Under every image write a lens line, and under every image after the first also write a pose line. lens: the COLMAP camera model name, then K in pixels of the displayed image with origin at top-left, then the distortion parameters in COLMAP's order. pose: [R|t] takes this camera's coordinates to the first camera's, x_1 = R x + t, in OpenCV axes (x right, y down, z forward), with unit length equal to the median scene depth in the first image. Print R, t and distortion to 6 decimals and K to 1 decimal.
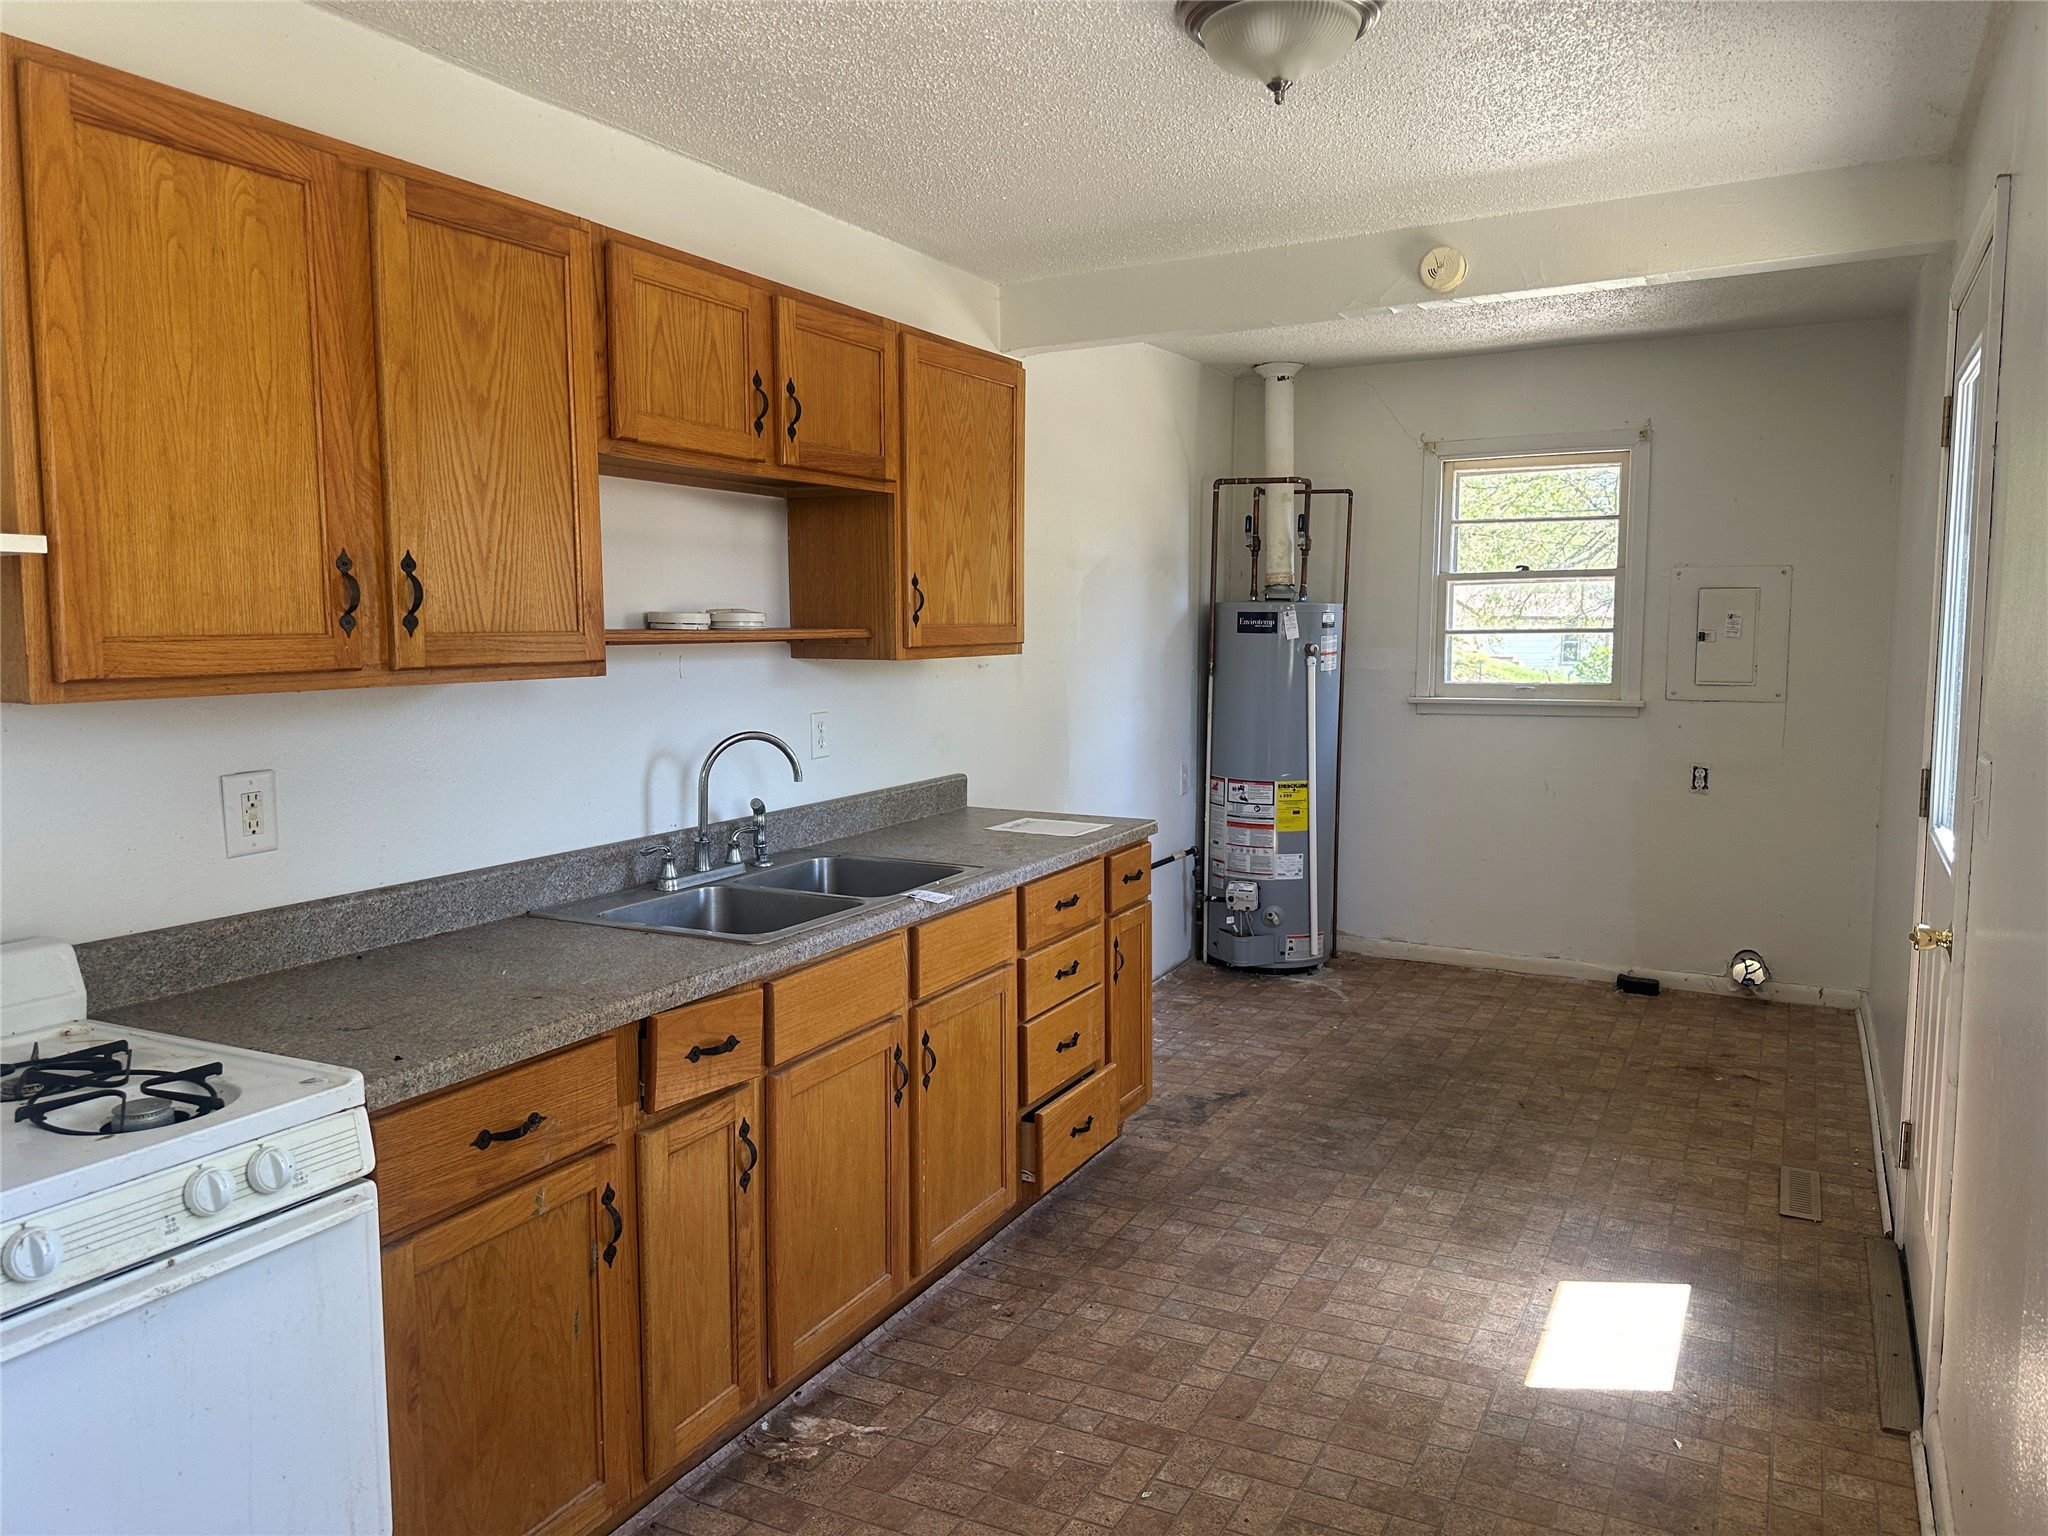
lens RADIAL K [[1450.0, 0, 996.5], [0, 1450.0, 775.0], [0, 0, 1]] dist [0.079739, -0.059508]
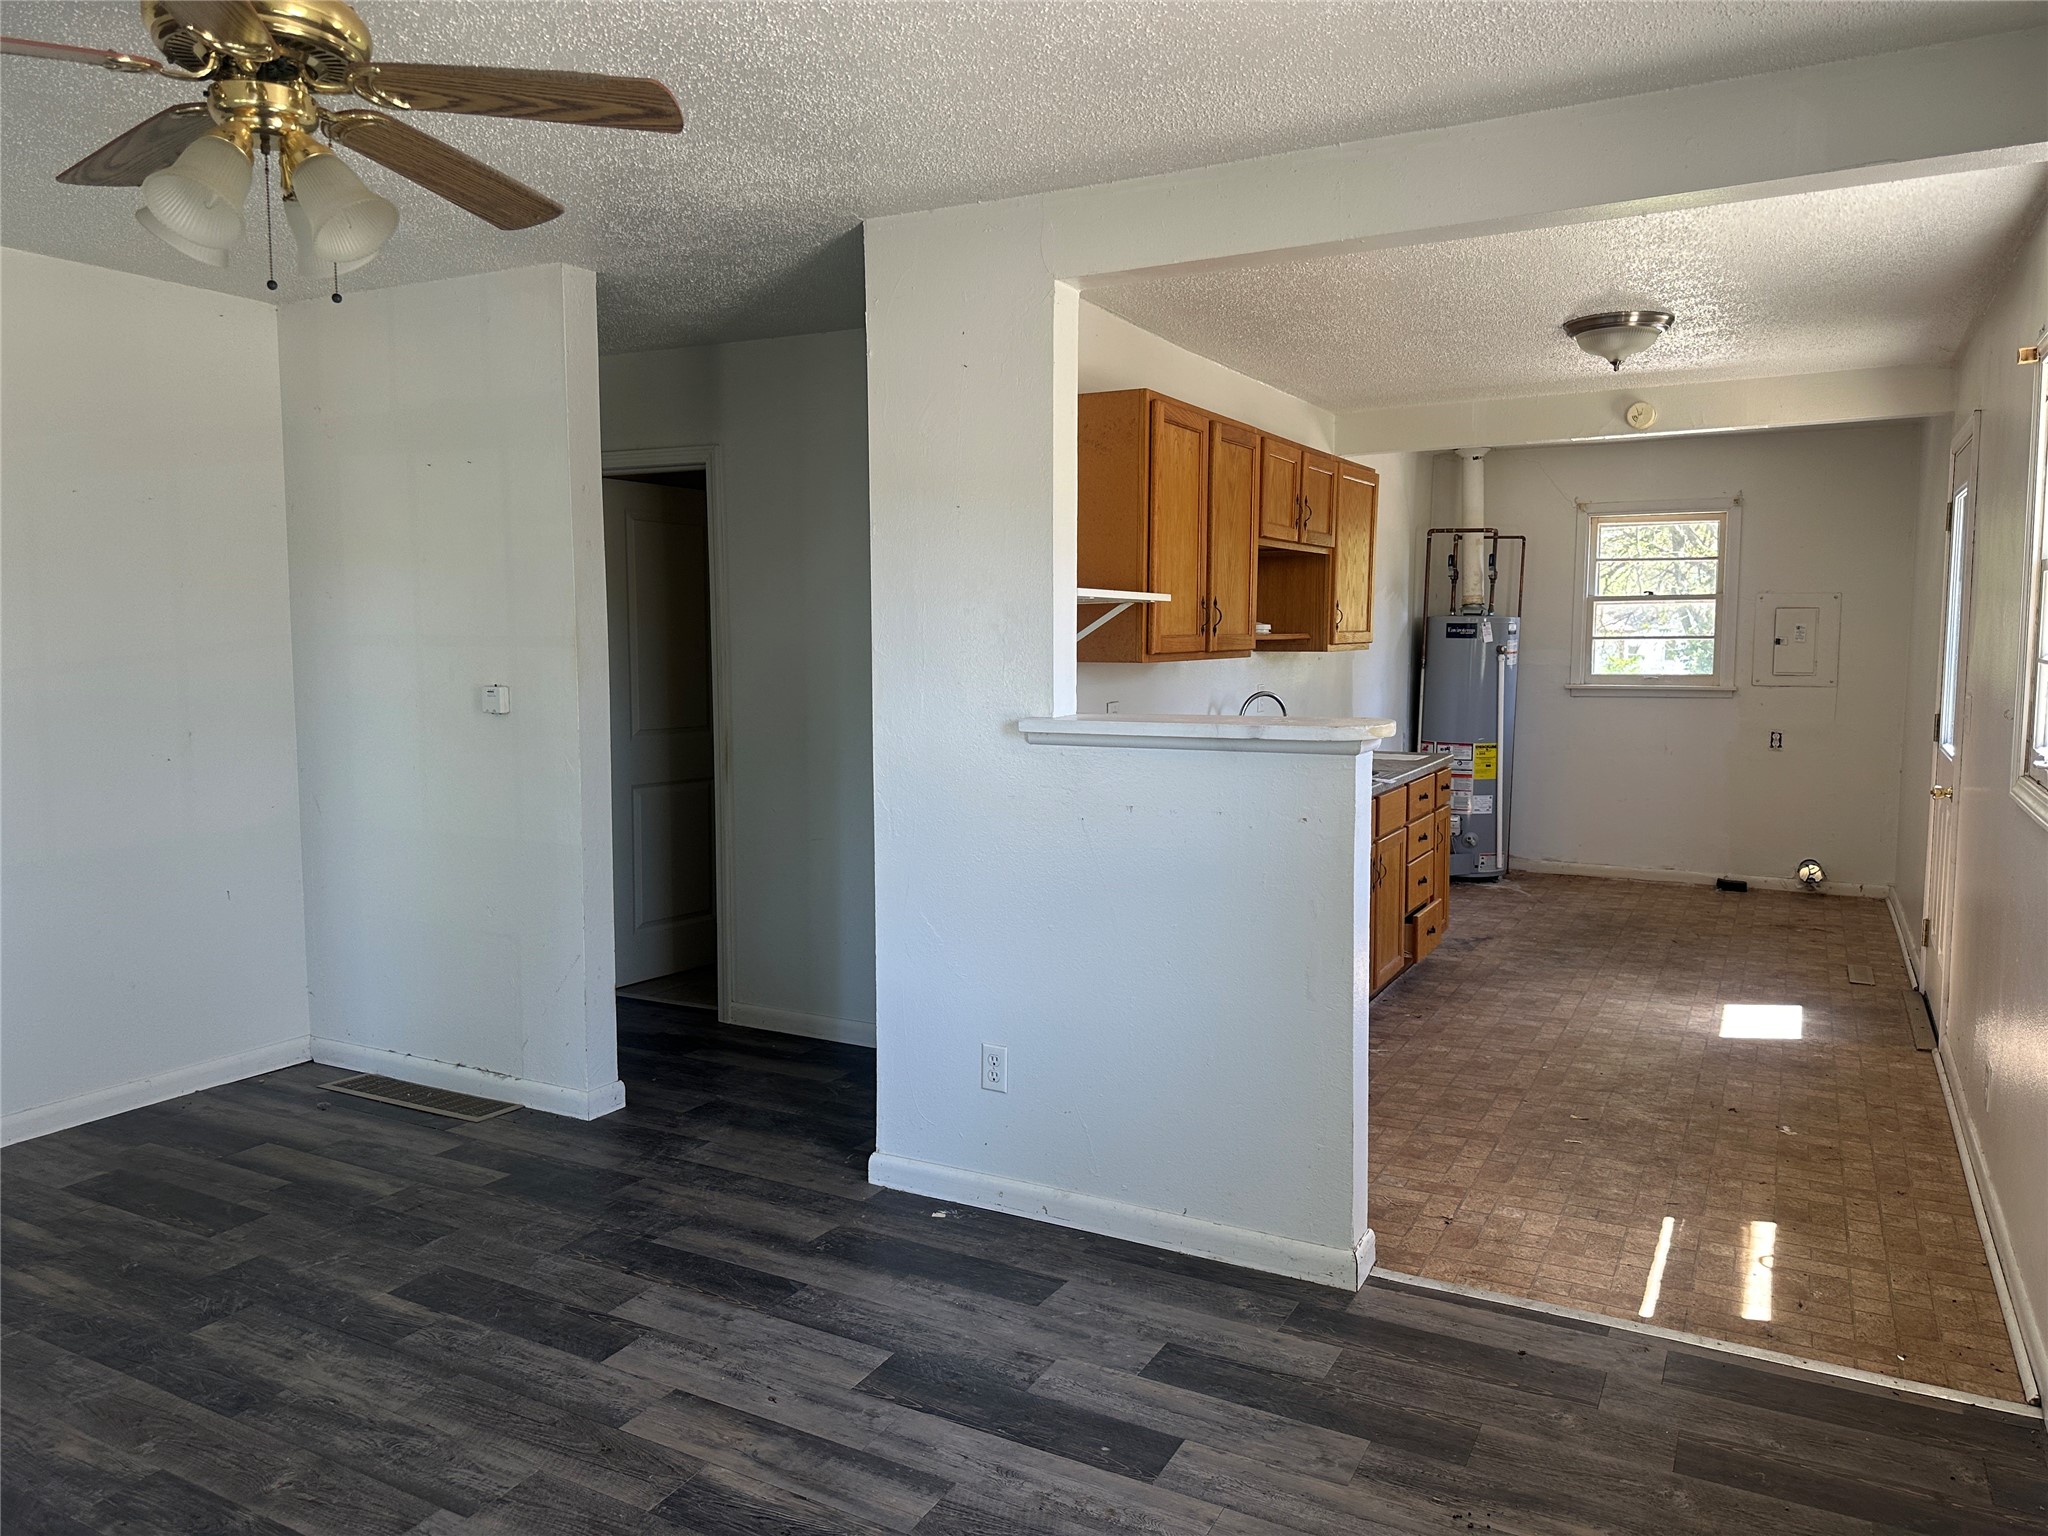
lens RADIAL K [[1446.0, 0, 1024.0], [0, 1446.0, 768.0], [0, 0, 1]] dist [0.054201, -0.001912]
pose [[0.999923, 0.002588, 0.012150, -0.268289], [-0.002436, 0.999919, -0.012523, 0.048347], [-0.012181, 0.012492, 0.999848, -0.413706]]
